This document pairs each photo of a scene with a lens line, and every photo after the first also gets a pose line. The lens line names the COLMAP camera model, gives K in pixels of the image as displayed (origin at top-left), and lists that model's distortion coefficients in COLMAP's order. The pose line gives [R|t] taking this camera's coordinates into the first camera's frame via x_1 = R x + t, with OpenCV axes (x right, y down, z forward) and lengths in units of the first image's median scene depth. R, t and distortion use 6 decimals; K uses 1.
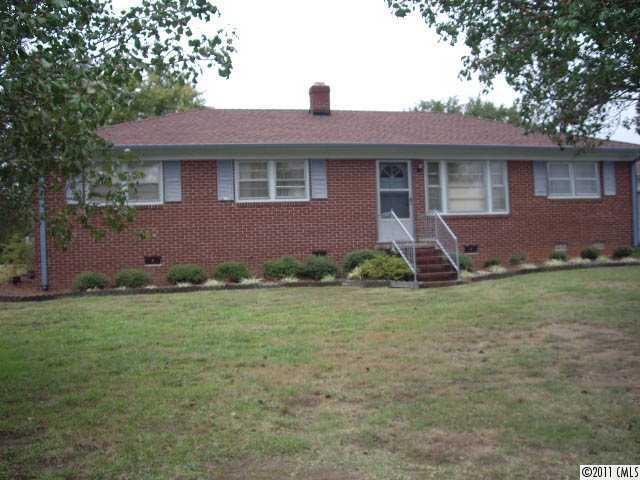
lens RADIAL K [[710.7, 0, 320.0], [0, 710.7, 240.0], [0, 0, 1]] dist [-0.204529, 0.015449]
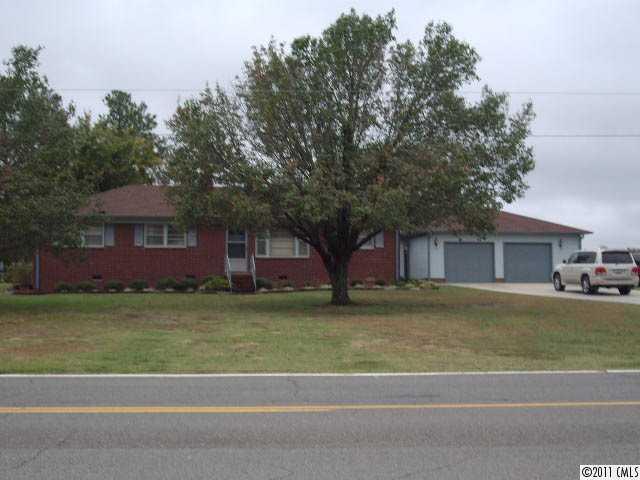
lens RADIAL K [[1033.3, 0, 320.0], [0, 1033.3, 240.0], [0, 0, 1]] dist [-0.122281, 0.099485]
pose [[0.998601, 0.027517, -0.045151, 0.441779], [-0.029309, 0.998788, -0.039529, 0.019261], [0.044009, 0.040797, 0.998198, -1.586824]]
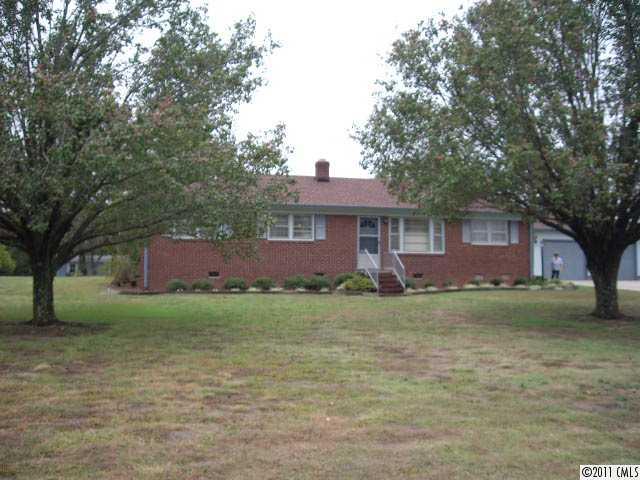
lens RADIAL K [[710.7, 0, 320.0], [0, 710.7, 240.0], [0, 0, 1]] dist [-0.204529, 0.015449]
pose [[0.999160, 0.039434, 0.011111, -0.019291], [-0.038899, 0.998236, -0.044845, 0.013210], [-0.012860, 0.044375, 0.998932, -0.572973]]
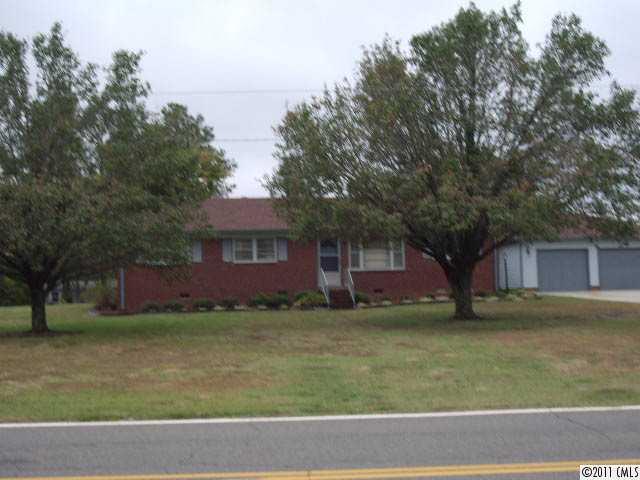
lens RADIAL K [[1033.3, 0, 320.0], [0, 1033.3, 240.0], [0, 0, 1]] dist [-0.122281, 0.099485]
pose [[0.997070, 0.002363, -0.076453, 0.279841], [-0.006177, 0.998746, -0.049686, 0.015003], [0.076240, 0.050013, 0.995834, -1.469084]]
